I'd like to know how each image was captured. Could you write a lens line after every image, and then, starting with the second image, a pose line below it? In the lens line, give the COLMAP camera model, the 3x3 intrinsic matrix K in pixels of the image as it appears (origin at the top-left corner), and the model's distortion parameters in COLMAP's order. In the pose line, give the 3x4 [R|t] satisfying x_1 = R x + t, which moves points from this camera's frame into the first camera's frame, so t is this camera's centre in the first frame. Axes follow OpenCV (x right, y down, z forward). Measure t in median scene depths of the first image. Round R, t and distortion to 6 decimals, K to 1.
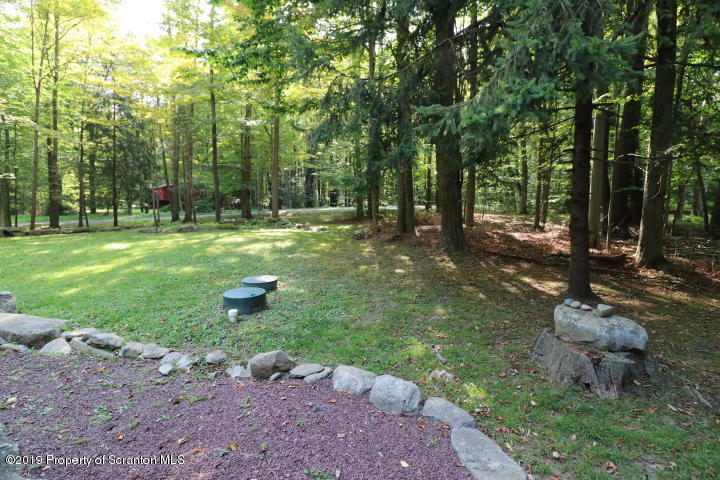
lens RADIAL K [[329.3, 0, 360.0], [0, 329.3, 240.0], [0, 0, 1]] dist [-0.000159, -0.012252]
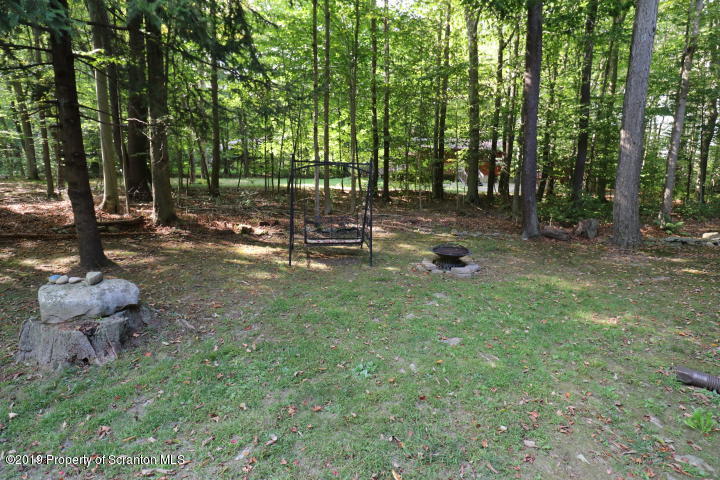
lens RADIAL K [[329.3, 0, 360.0], [0, 329.3, 240.0], [0, 0, 1]] dist [-0.000159, -0.012252]
pose [[0.351773, -0.178153, 0.918976, 0.150755], [0.081972, 0.983814, 0.159344, 0.016602], [-0.932489, 0.019277, 0.360682, -0.071022]]
